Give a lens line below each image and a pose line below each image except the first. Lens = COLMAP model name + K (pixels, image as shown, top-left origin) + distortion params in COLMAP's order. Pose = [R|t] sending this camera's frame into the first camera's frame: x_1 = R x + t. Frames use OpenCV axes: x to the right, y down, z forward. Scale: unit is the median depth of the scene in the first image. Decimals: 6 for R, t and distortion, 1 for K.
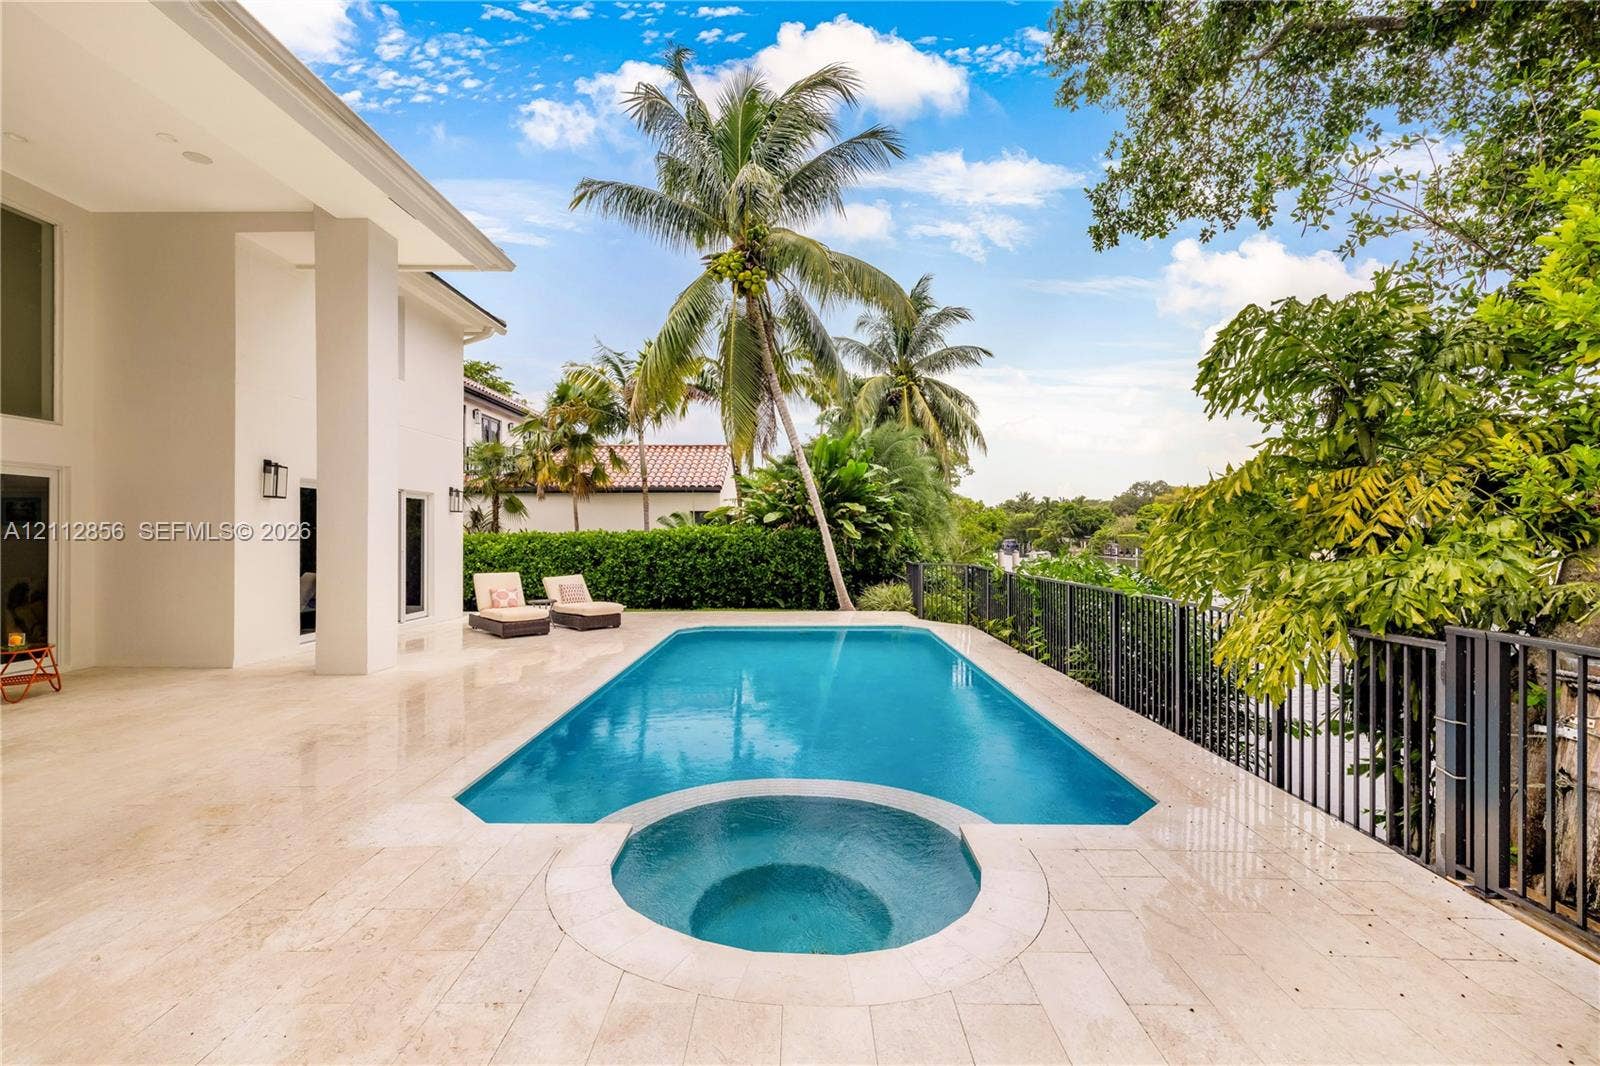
lens RADIAL K [[697.5, 0, 800.6], [0, 697.5, 533.1], [0, 0, 1]] dist [0.000699, 0.000675]
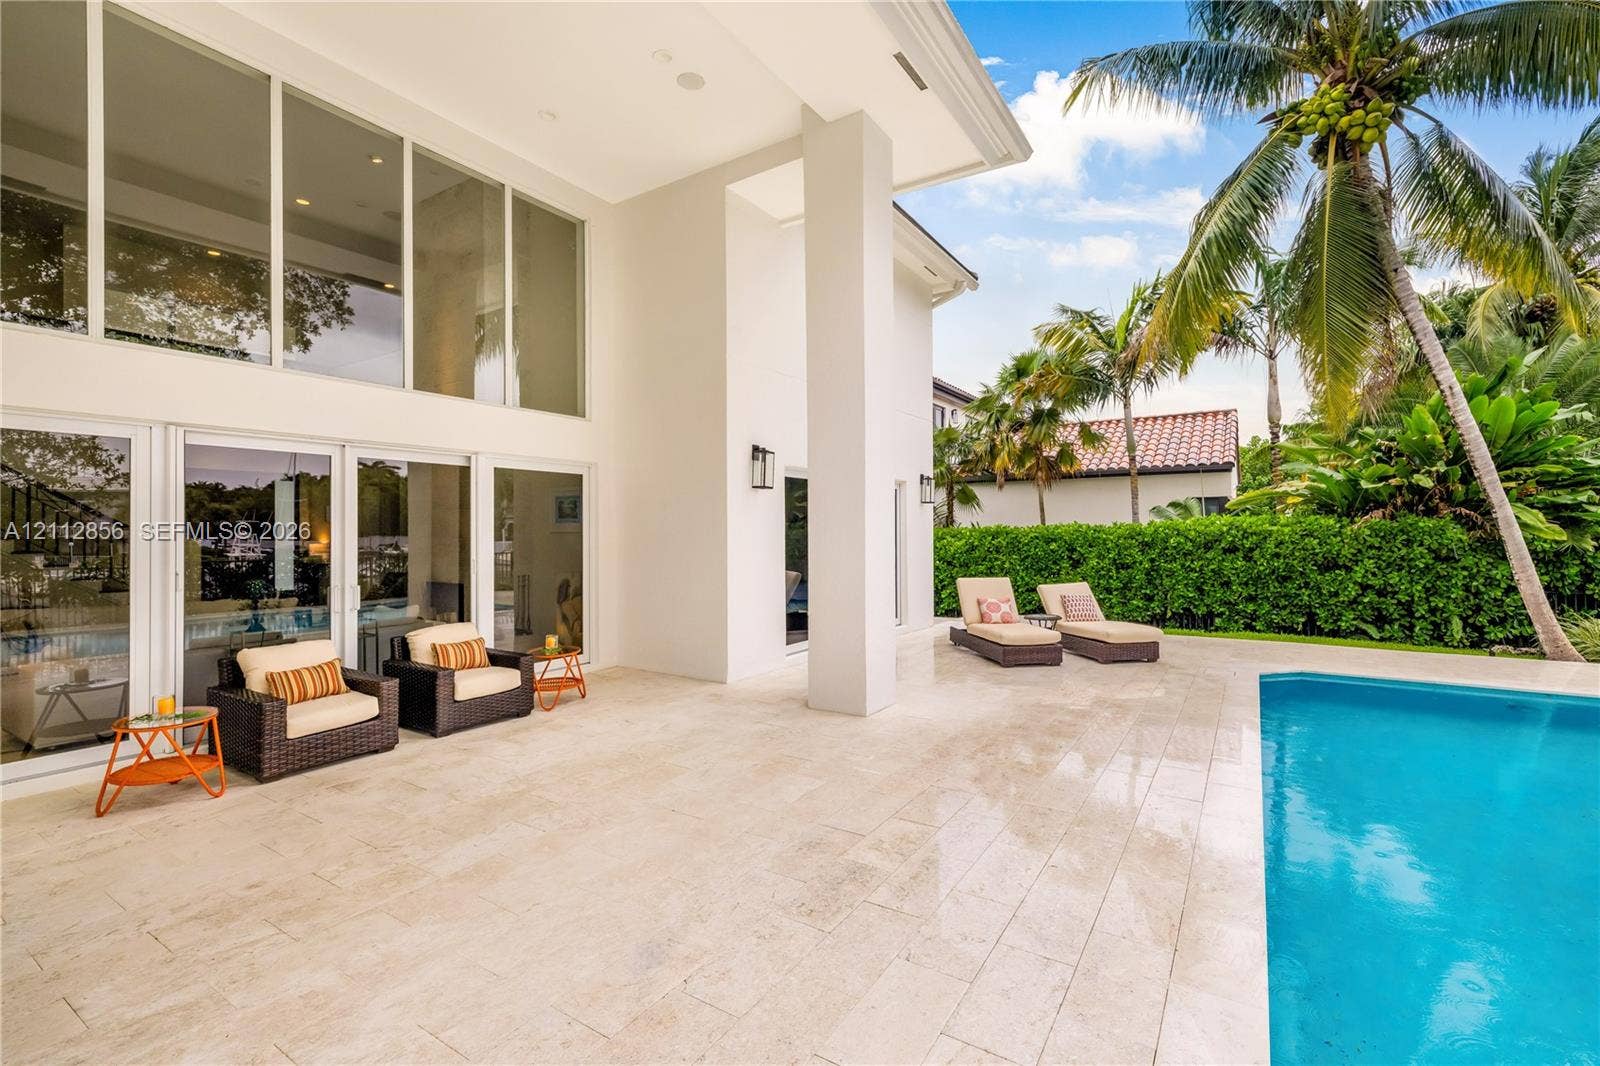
lens RADIAL K [[697.5, 0, 795.7], [0, 697.5, 535.0], [0, 0, 1]] dist [0.000699, 0.000675]
pose [[0.836979, 0.000383, -0.547235, -0.123990], [0.005892, 0.999935, 0.009712, -0.000354], [0.547203, -0.011353, 0.836923, 0.149836]]
